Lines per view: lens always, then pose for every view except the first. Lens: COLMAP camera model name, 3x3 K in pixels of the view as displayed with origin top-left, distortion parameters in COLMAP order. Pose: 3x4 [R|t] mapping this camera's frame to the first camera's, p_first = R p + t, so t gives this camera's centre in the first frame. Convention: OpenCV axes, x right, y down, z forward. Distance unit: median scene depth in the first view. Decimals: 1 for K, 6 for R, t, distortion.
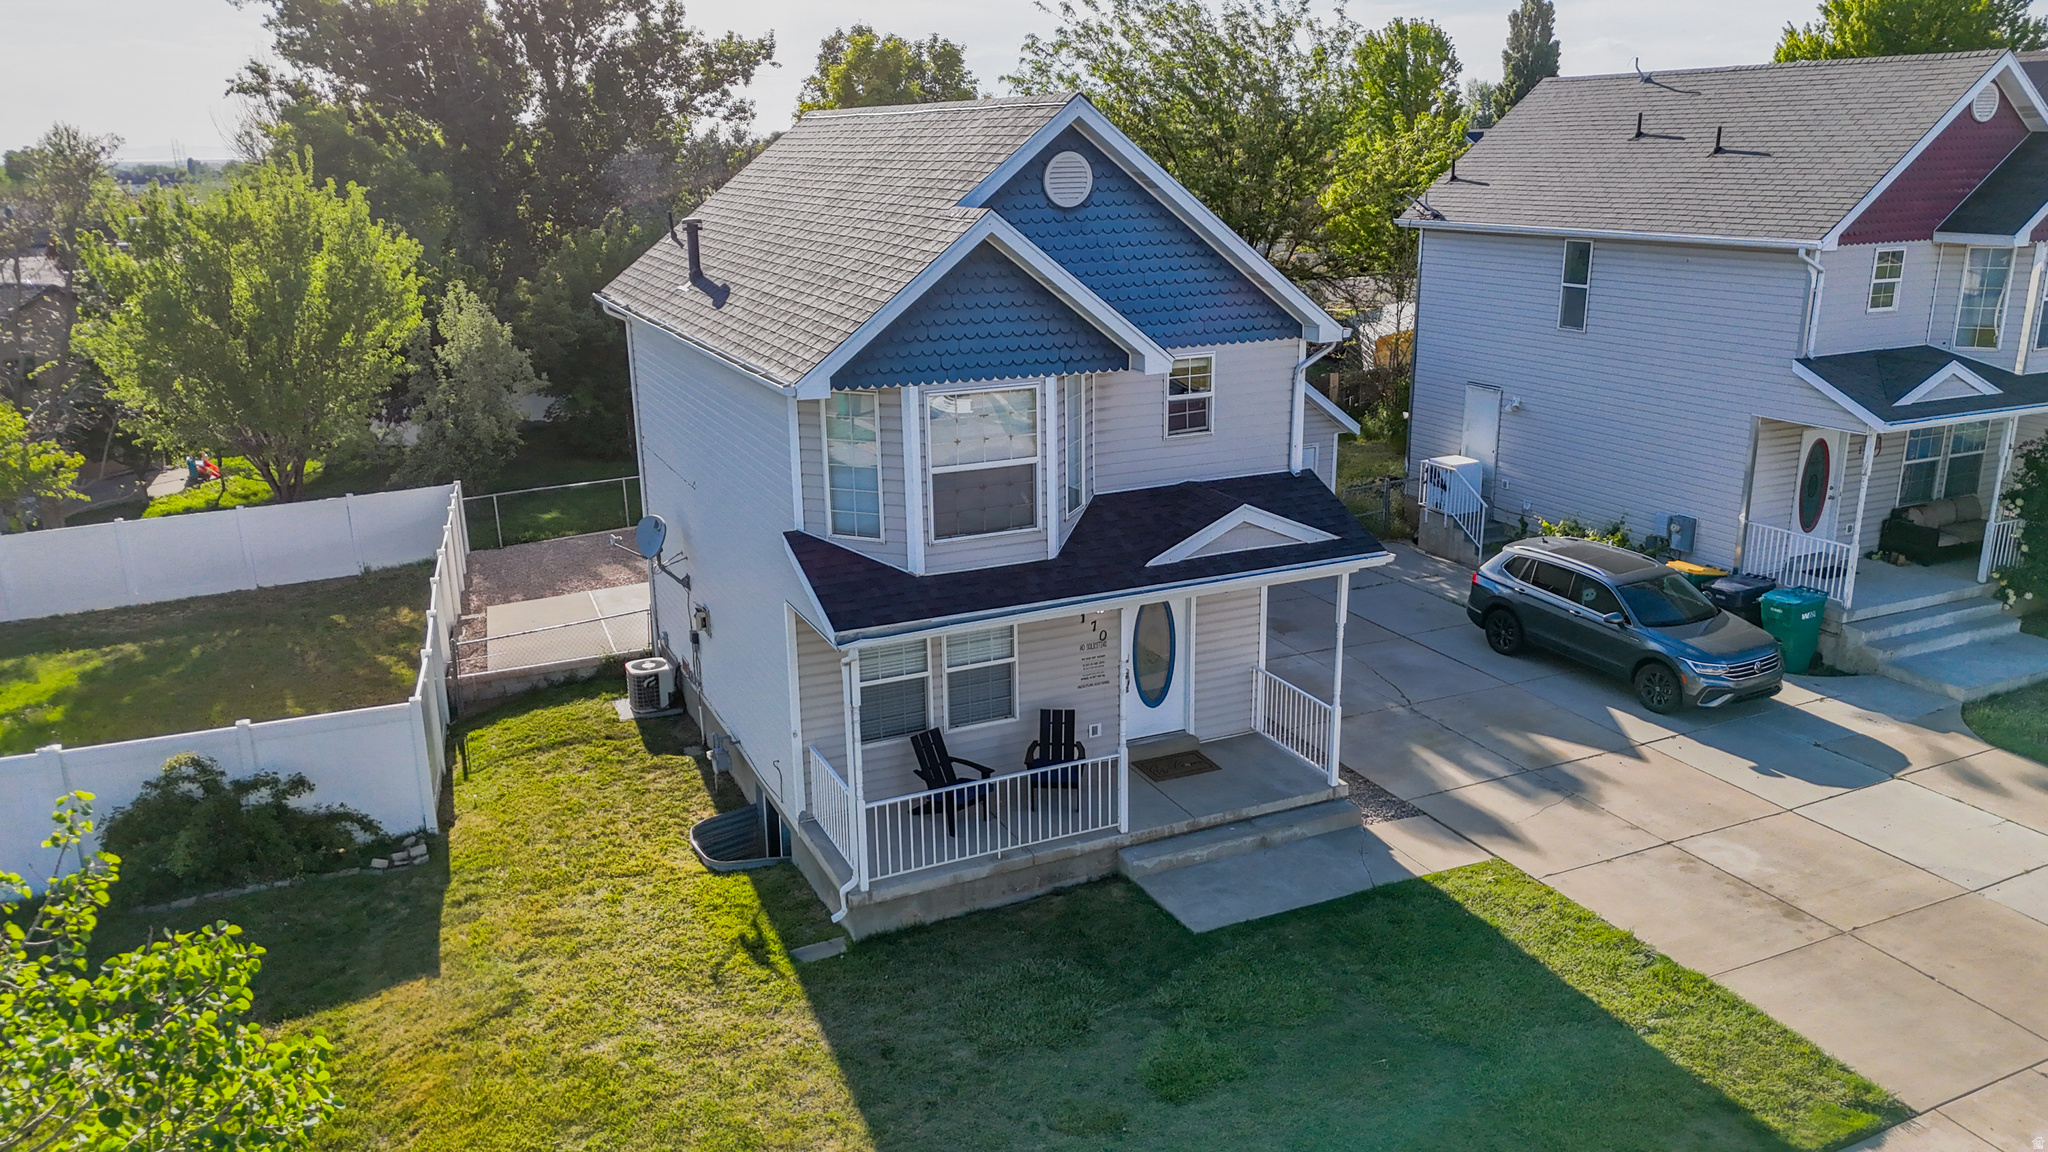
lens RADIAL K [[1513.4, 0, 1024.4], [0, 1513.4, 590.1], [0, 0, 1]] dist [0.078913, -0.071422]
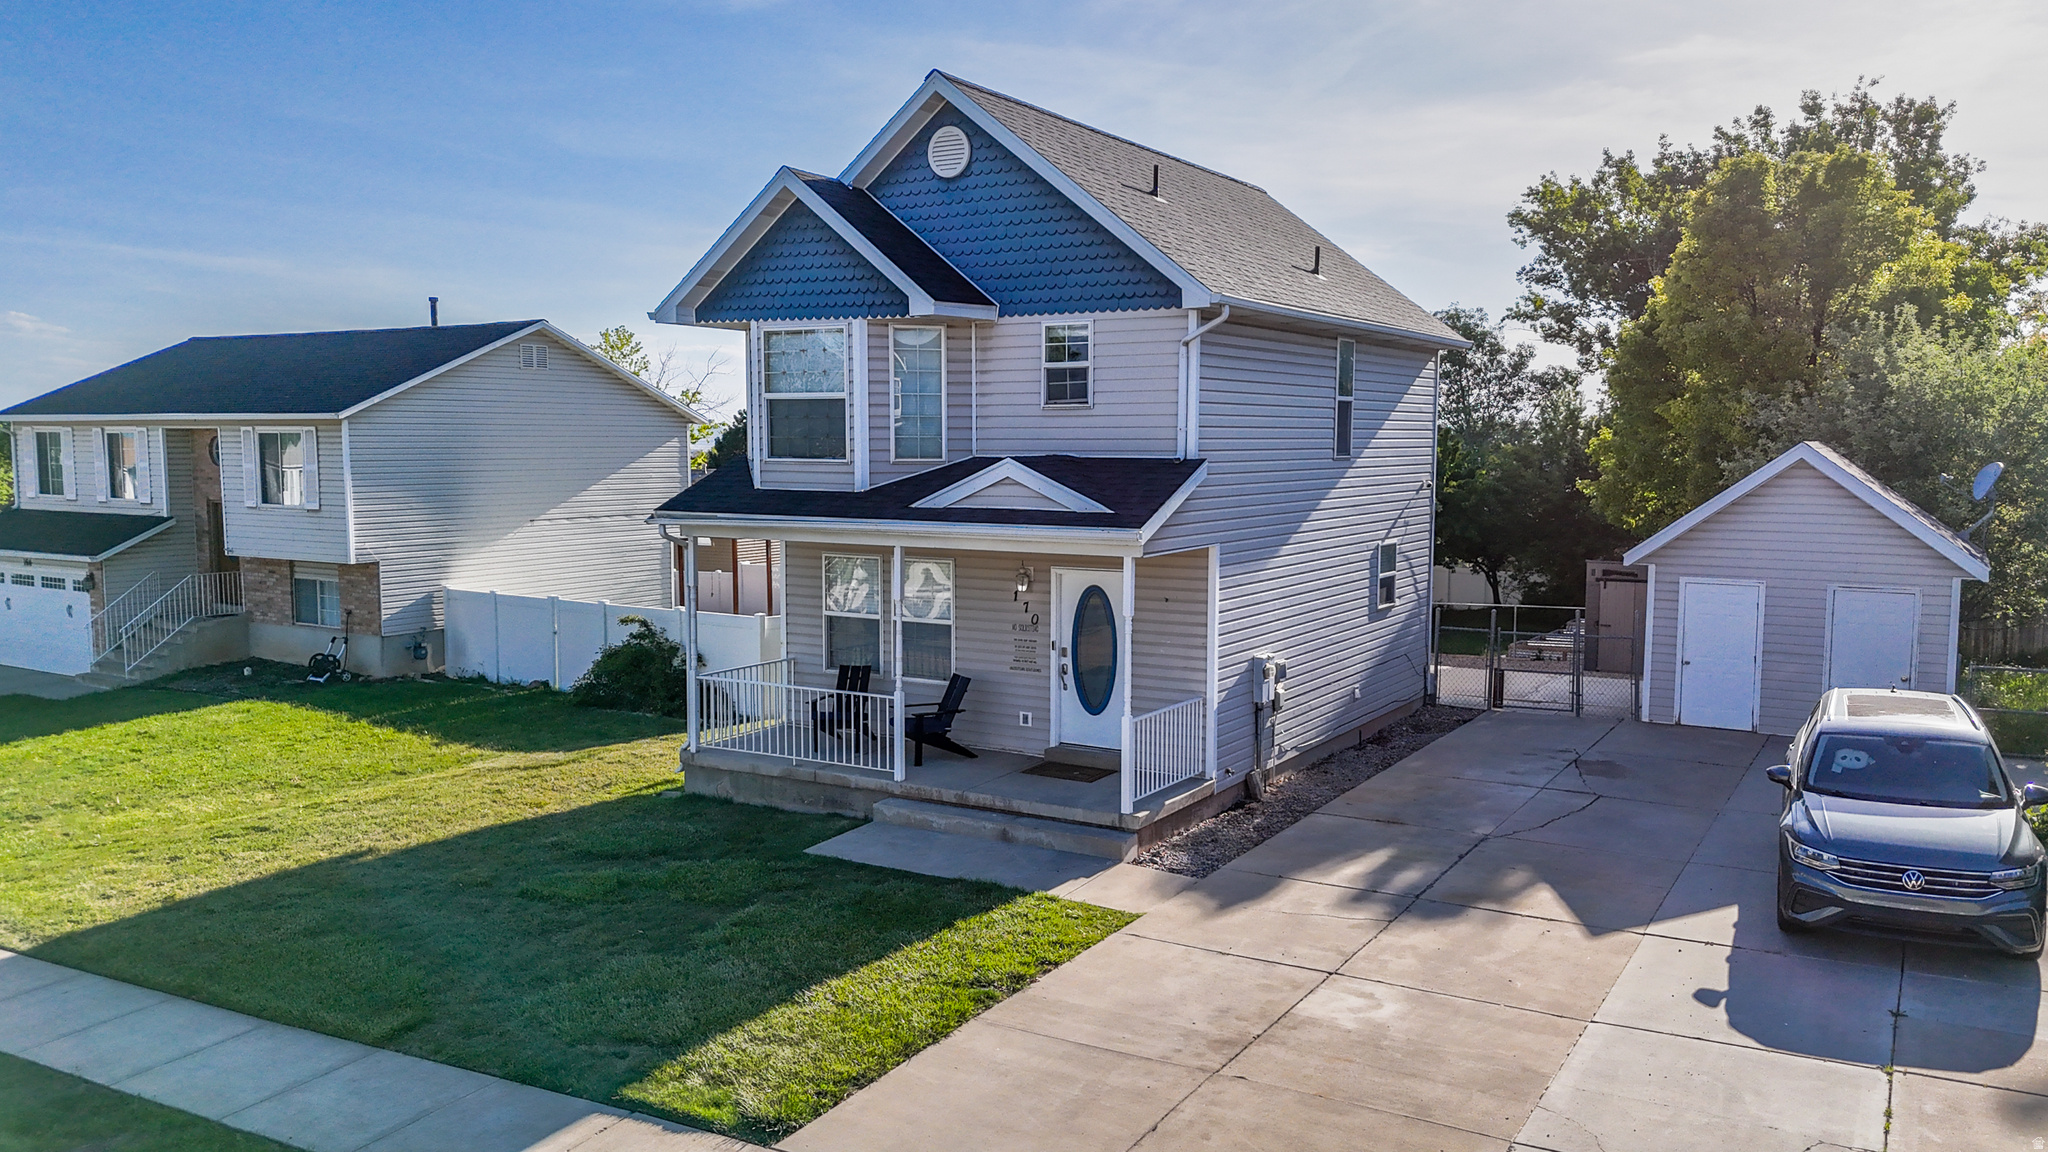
lens RADIAL K [[1513.4, 0, 1024.4], [0, 1513.4, 590.1], [0, 0, 1]] dist [0.078913, -0.071422]
pose [[0.561723, 0.099865, -0.821276, 0.906301], [-0.246468, 0.967814, -0.050892, 0.067609], [0.789760, 0.231006, 0.568256, 0.463764]]
